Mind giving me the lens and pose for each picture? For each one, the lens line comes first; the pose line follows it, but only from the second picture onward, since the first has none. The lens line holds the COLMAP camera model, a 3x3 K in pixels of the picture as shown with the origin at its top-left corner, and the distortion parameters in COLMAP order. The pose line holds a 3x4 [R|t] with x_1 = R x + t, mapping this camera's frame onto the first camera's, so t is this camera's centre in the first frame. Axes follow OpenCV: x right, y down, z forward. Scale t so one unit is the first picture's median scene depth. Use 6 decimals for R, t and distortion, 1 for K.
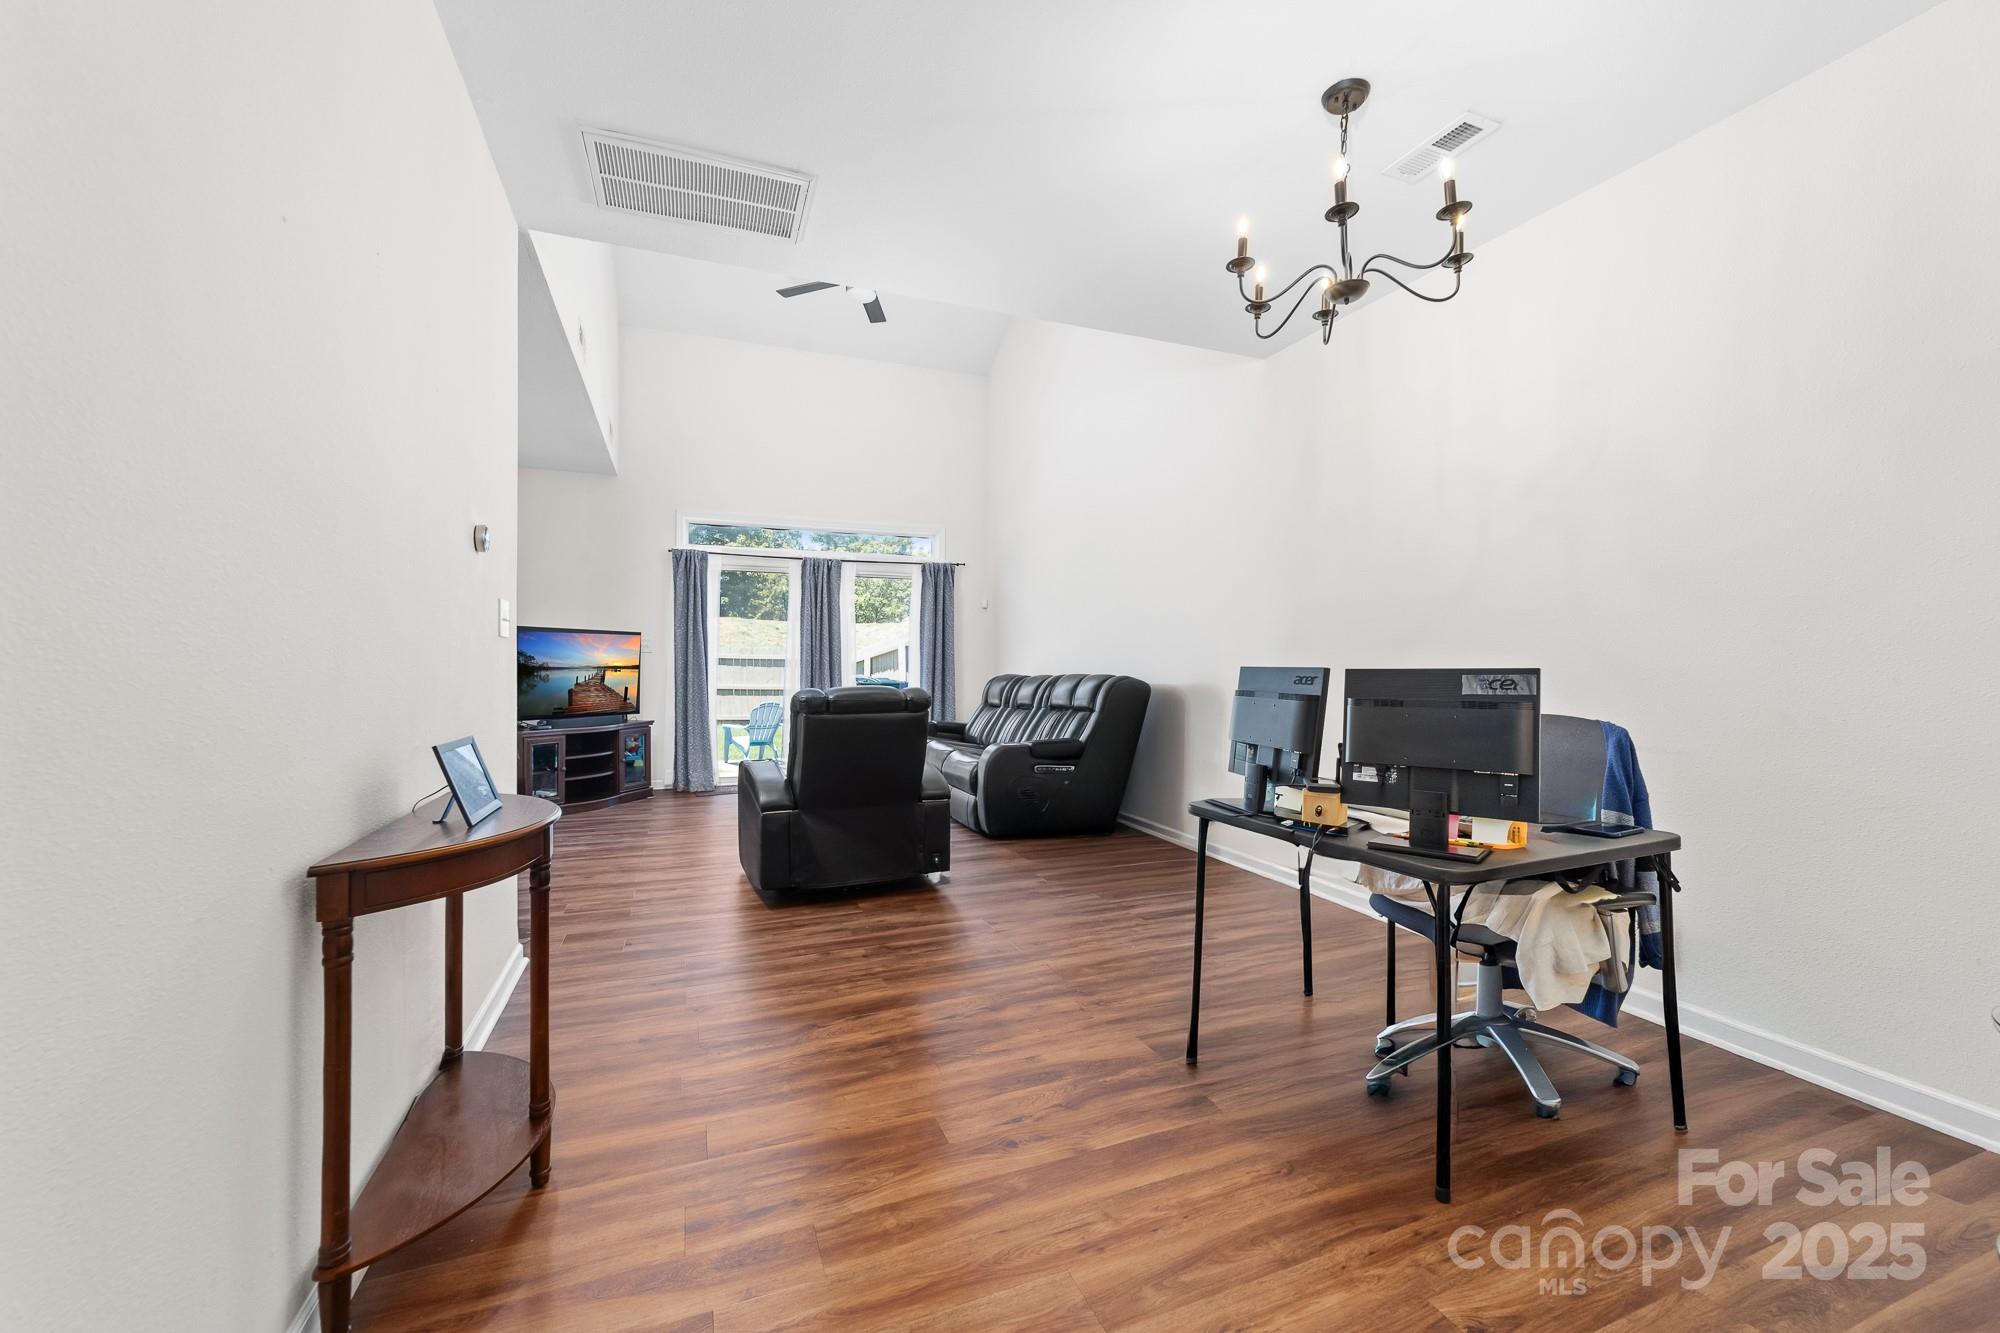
lens RADIAL K [[801.2, 0, 1004.0], [0, 801.2, 666.9], [0, 0, 1]] dist [-0.003903, 0.000268]
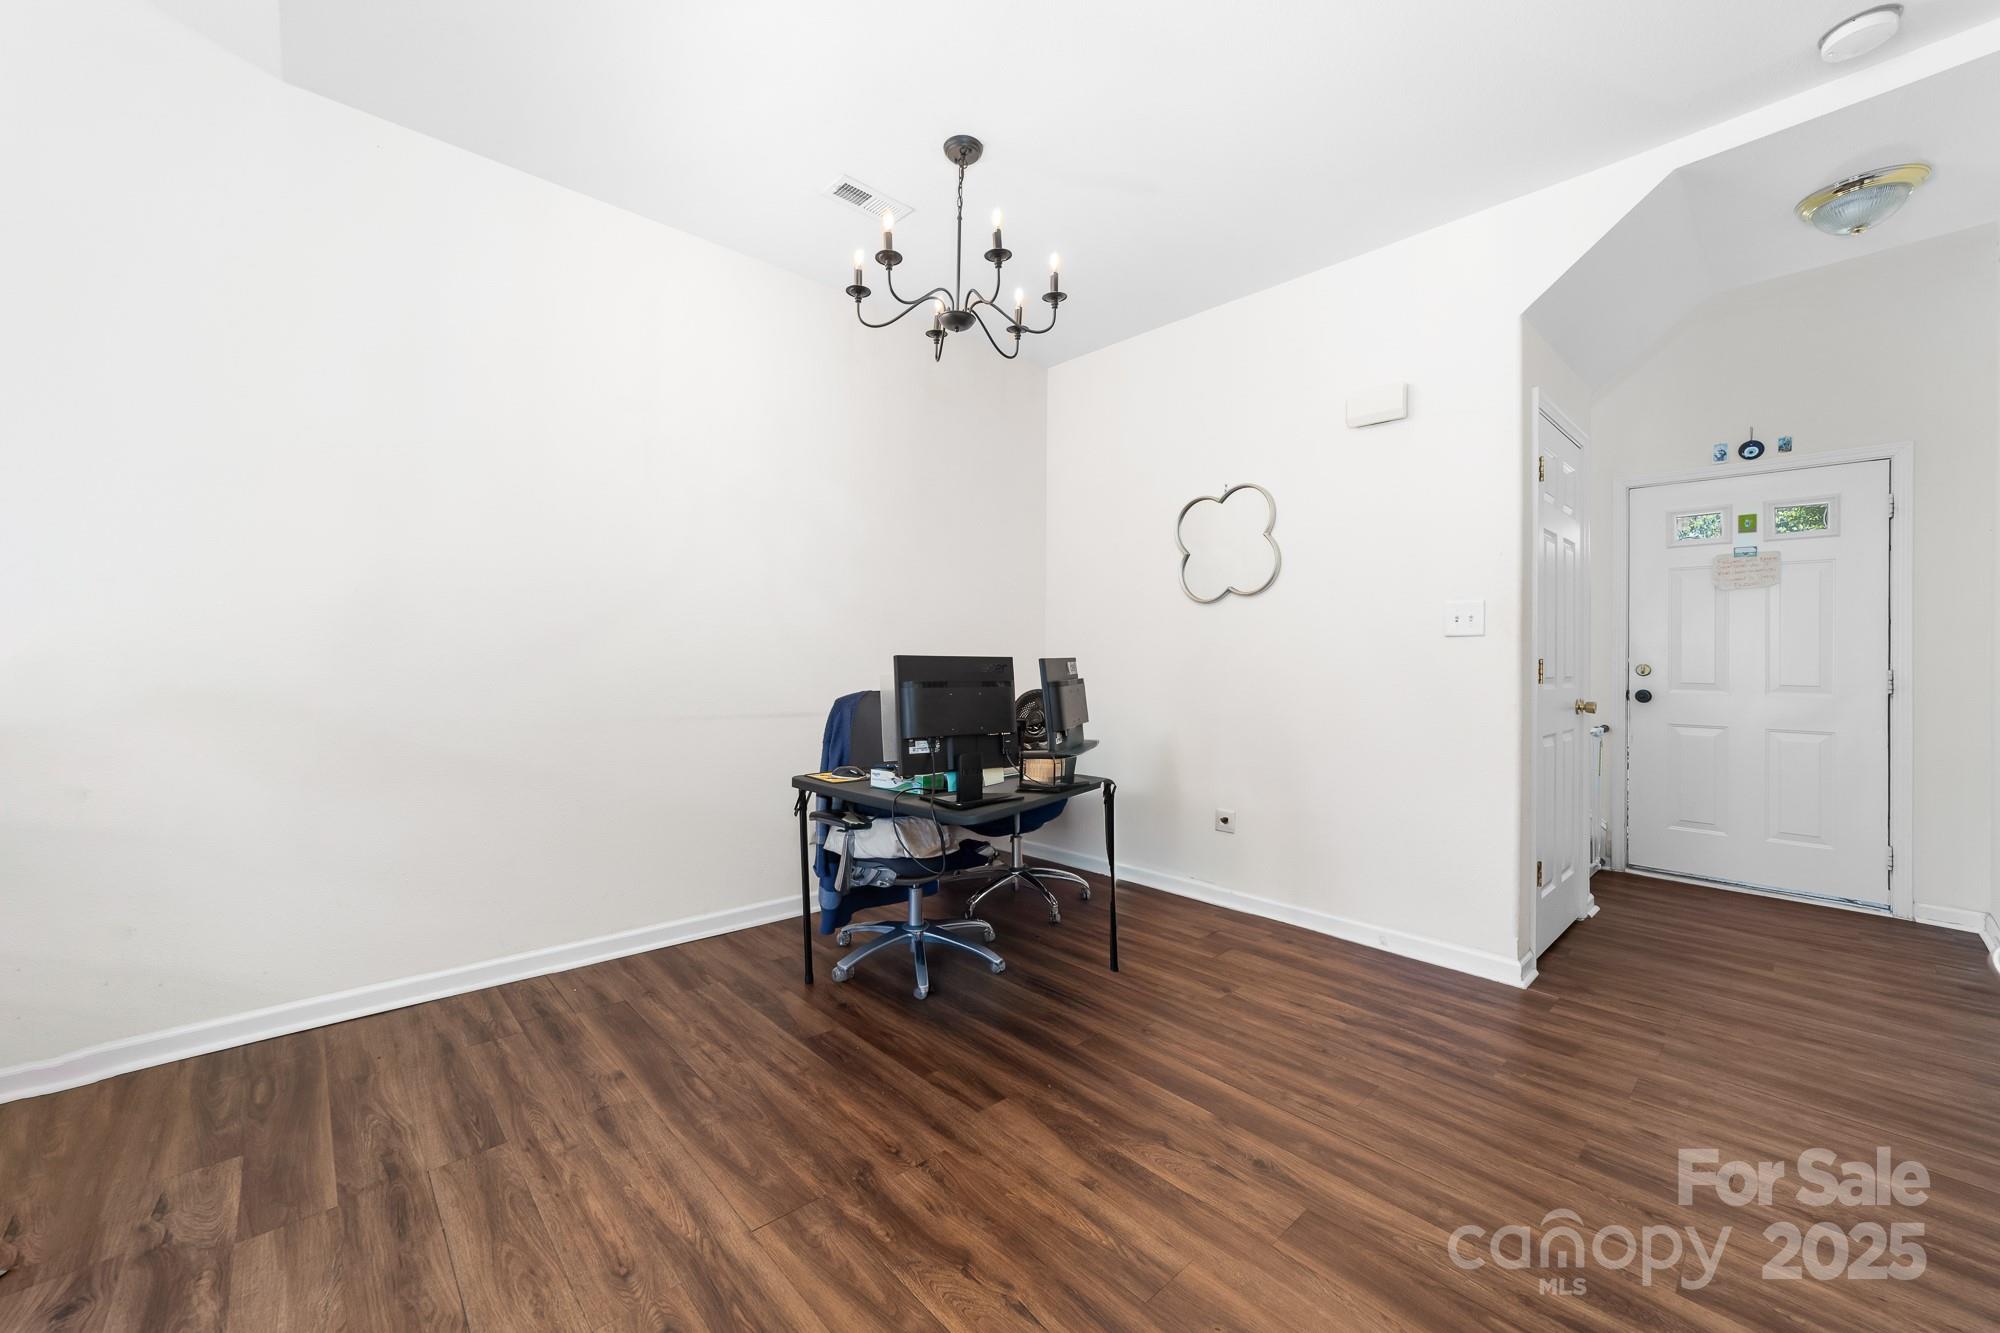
lens RADIAL K [[801.2, 0, 1001.8], [0, 801.2, 665.3], [0, 0, 1]] dist [-0.003903, 0.000268]
pose [[-0.385148, 0.001264, 0.922854, -0.587476], [-0.006536, 0.999970, -0.004097, 0.027024], [-0.922832, -0.007610, -0.385128, 1.326846]]
